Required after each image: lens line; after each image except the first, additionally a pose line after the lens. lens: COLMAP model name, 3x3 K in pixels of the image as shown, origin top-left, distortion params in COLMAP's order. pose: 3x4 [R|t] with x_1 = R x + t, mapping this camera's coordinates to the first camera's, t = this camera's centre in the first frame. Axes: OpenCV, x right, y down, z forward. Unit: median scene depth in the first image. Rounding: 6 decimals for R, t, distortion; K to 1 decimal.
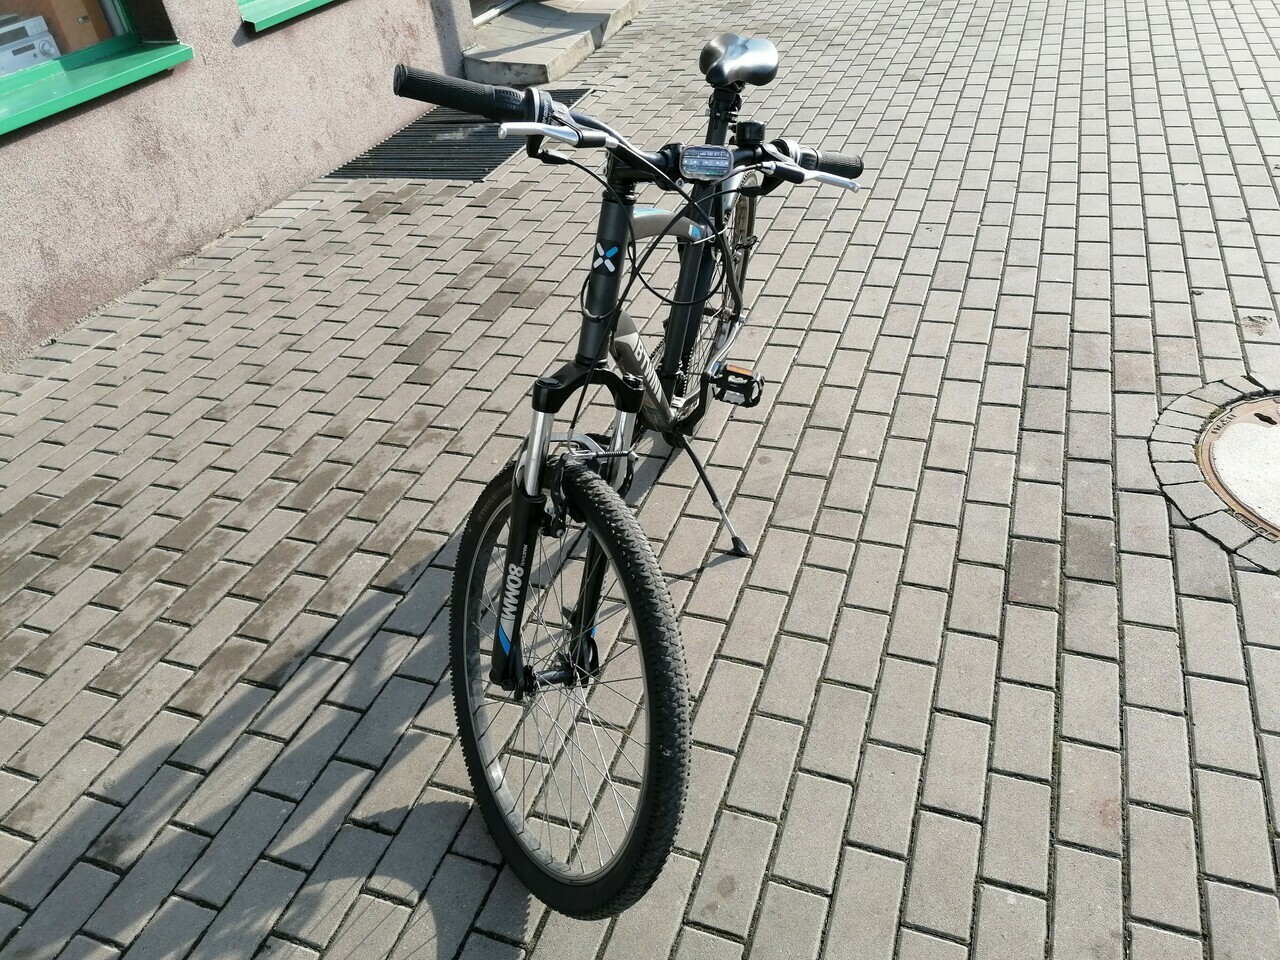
lens RADIAL K [[958.2, 0, 634.1], [0, 958.2, 477.8], [0, 0, 1]] dist [0.111429, -0.140692]
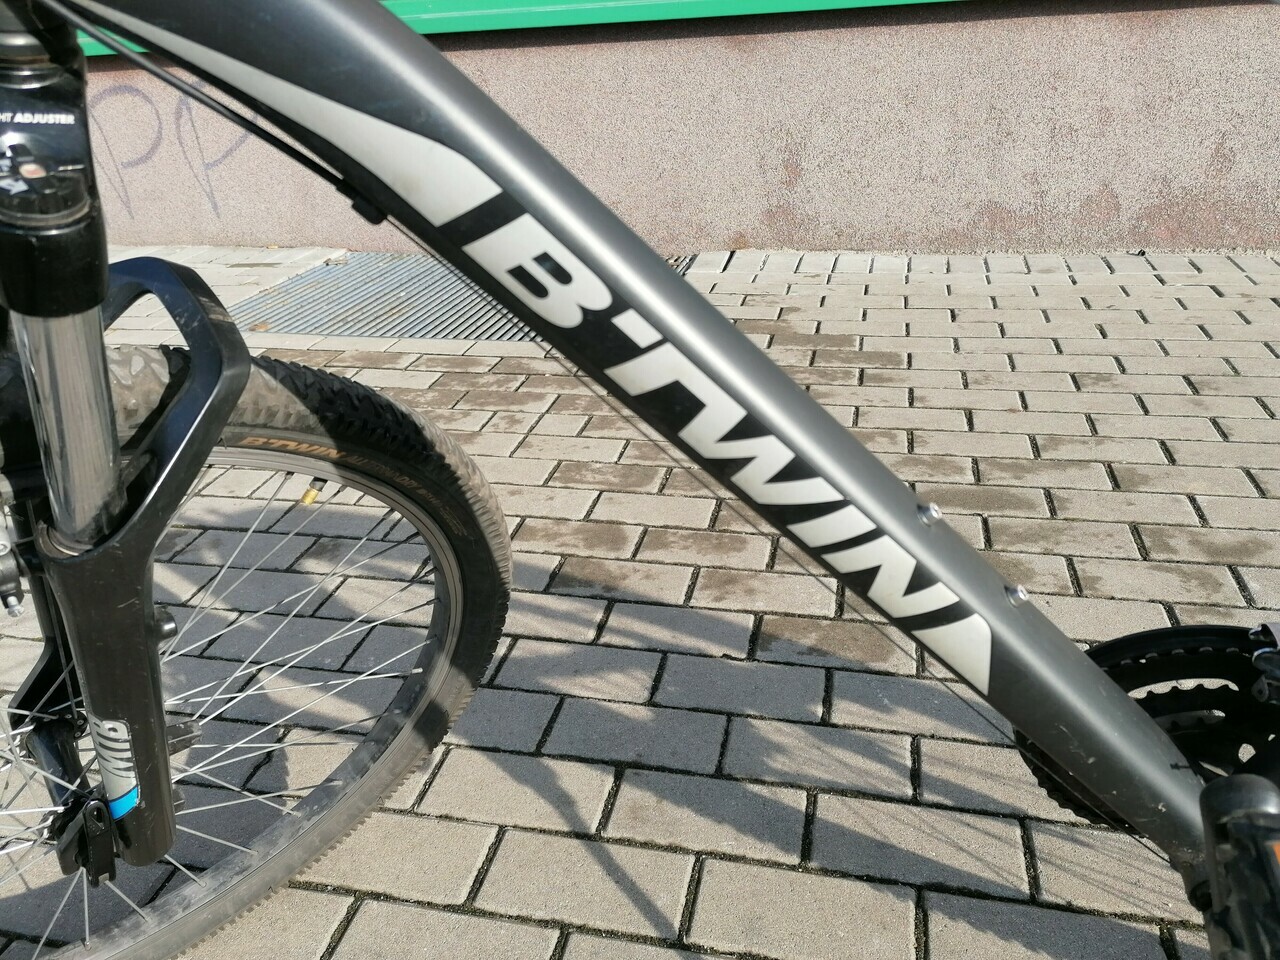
lens RADIAL K [[958.2, 0, 634.1], [0, 958.2, 477.8], [0, 0, 1]] dist [0.111429, -0.140692]
pose [[0.129628, 0.539841, -0.831726, 0.135935], [-0.551252, 0.736466, 0.392096, -0.115313], [0.824207, 0.407664, 0.393055, 0.548283]]
